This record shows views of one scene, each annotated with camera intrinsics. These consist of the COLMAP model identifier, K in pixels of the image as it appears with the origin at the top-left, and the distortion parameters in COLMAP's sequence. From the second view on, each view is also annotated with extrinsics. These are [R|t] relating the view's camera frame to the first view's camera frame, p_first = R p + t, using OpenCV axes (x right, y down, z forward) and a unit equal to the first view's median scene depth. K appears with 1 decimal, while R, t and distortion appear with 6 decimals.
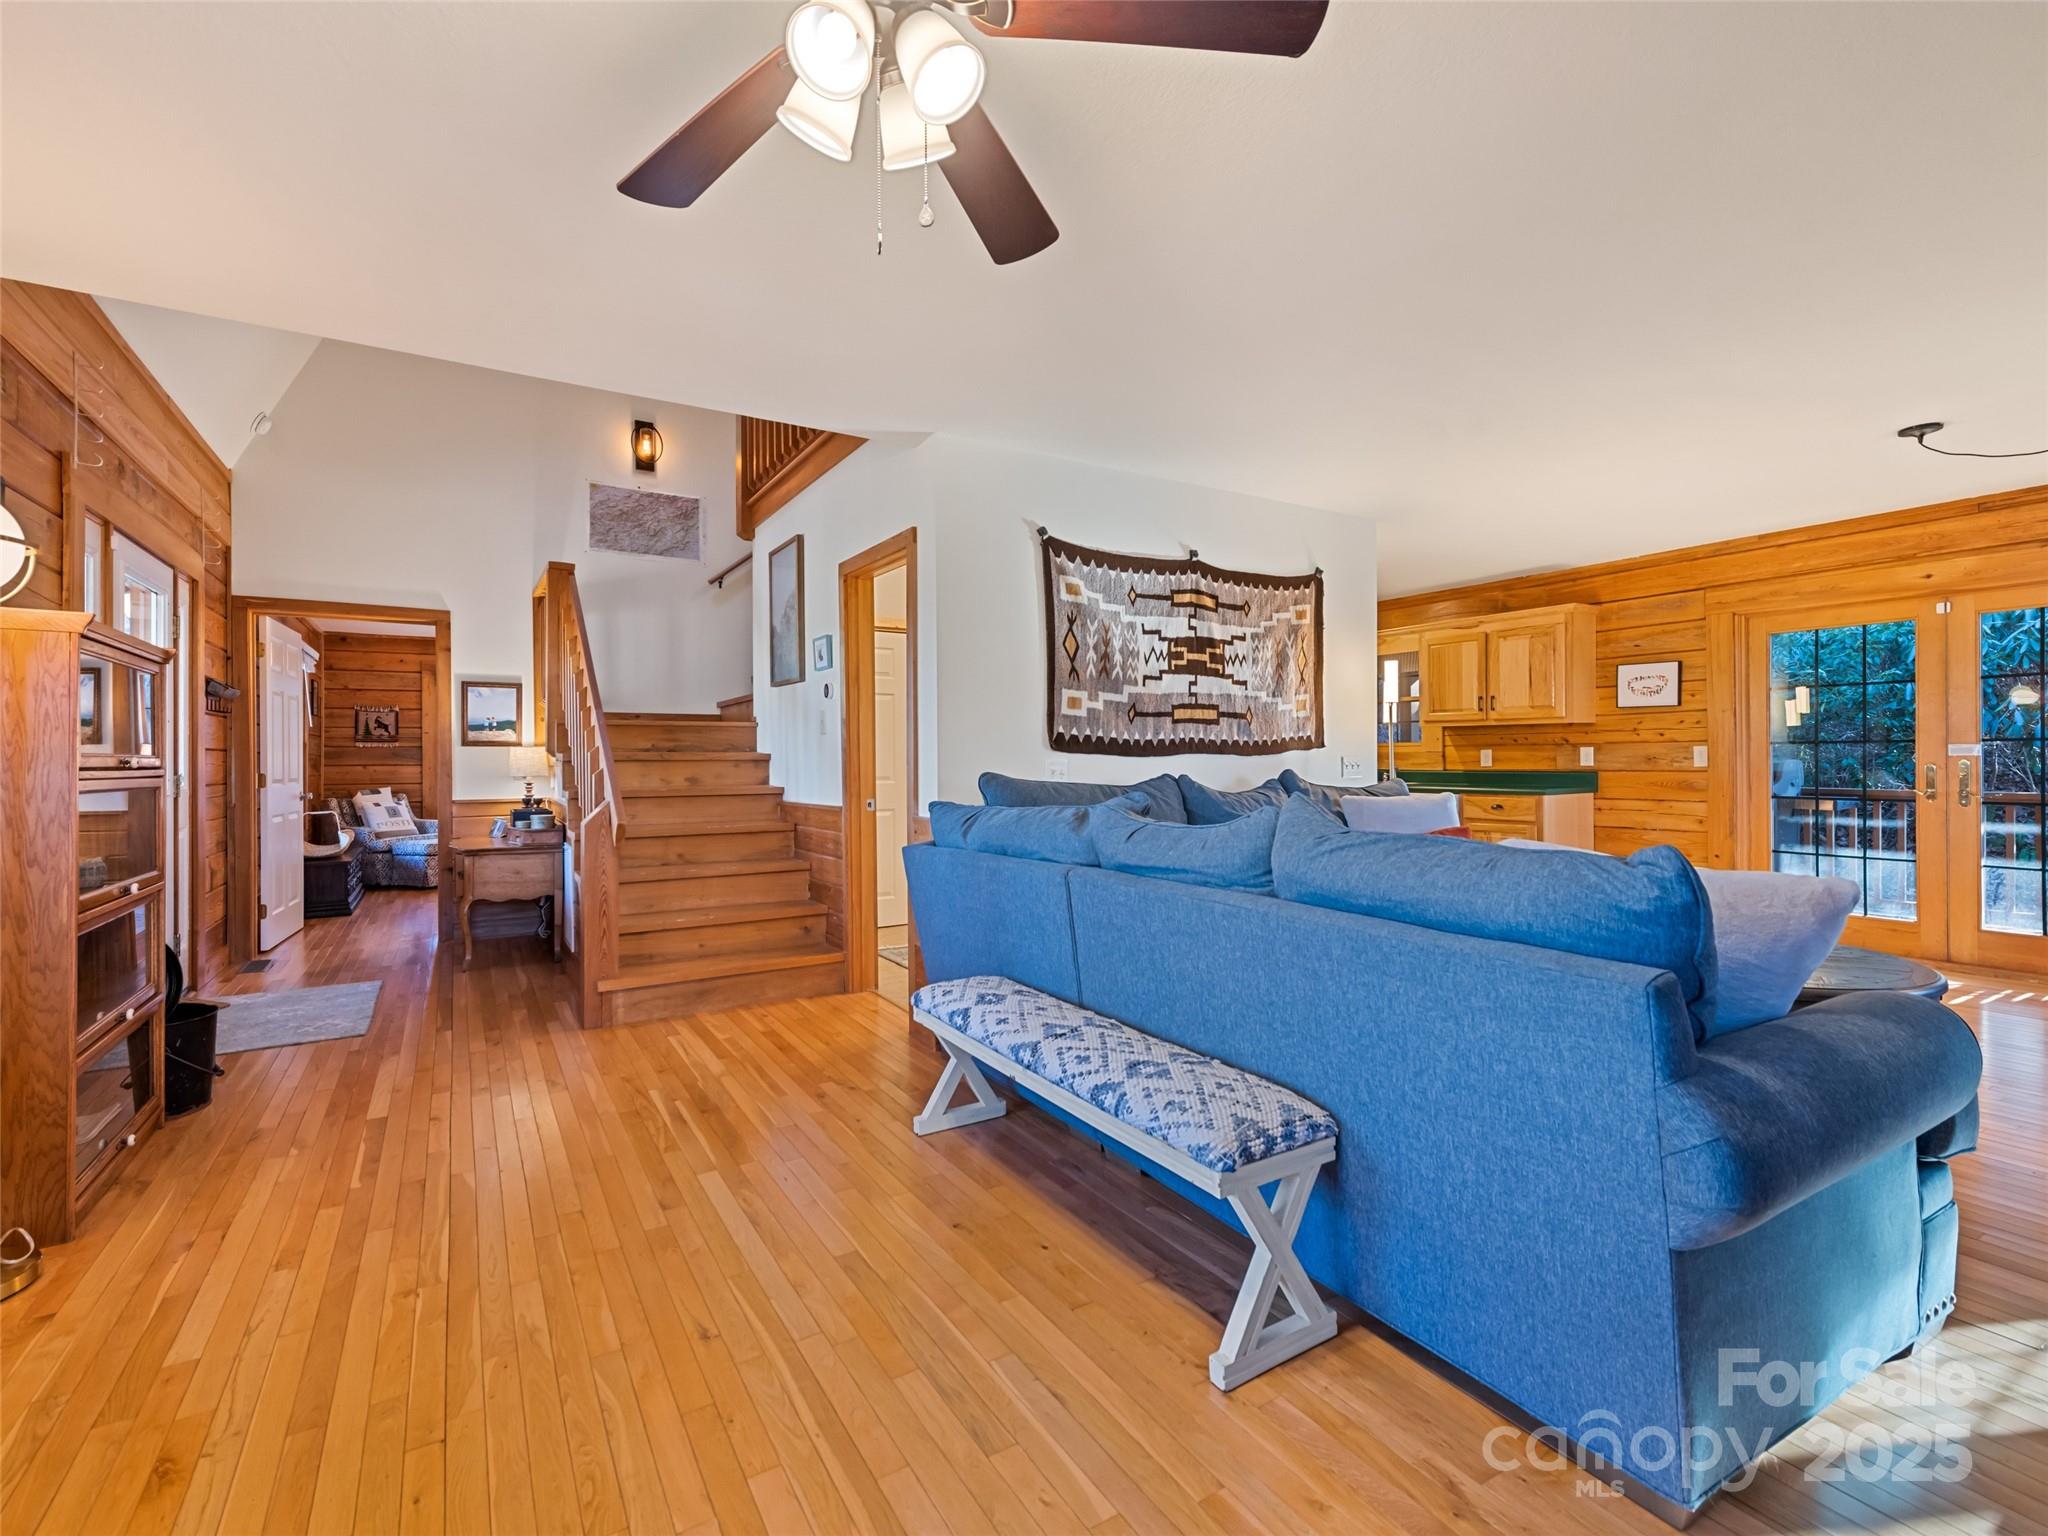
lens RADIAL K [[917.2, 0, 1017.2], [0, 917.2, 755.8], [0, 0, 1]] dist [-0.002546, -0.000234]
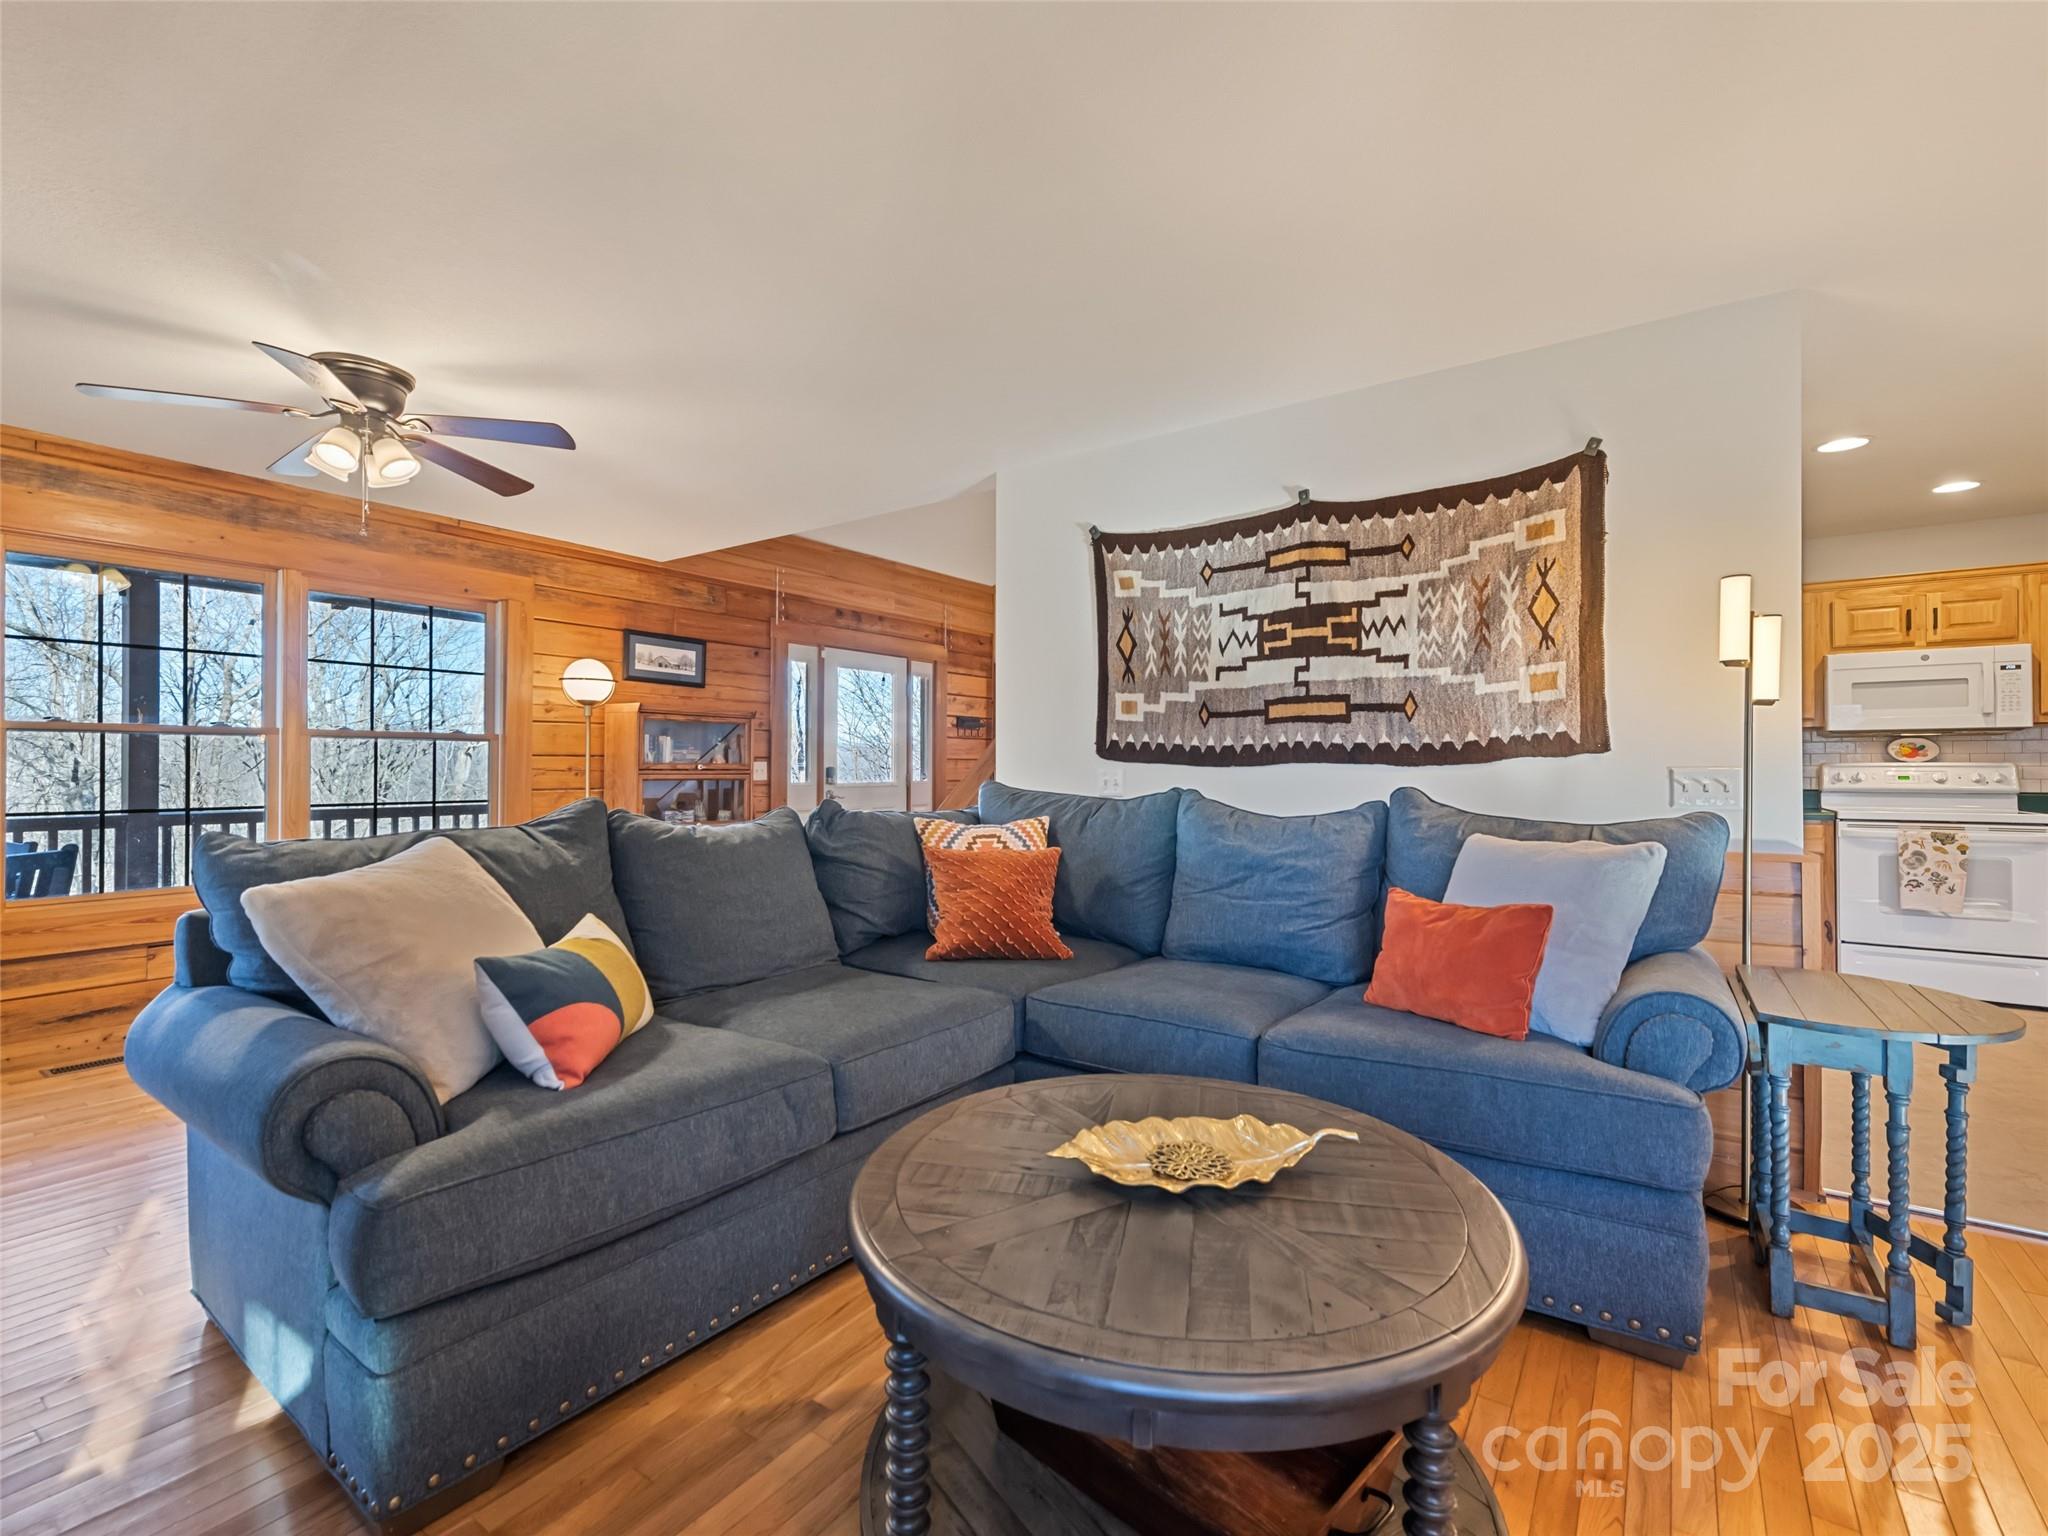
lens RADIAL K [[917.2, 0, 1021.6], [0, 917.2, 760.5], [0, 0, 1]] dist [-0.002546, -0.000234]
pose [[0.402496, -0.000351, -0.915422, 0.799125], [-0.000750, 0.999999, -0.000713, -0.003689], [0.915422, 0.000974, 0.402495, 0.500247]]
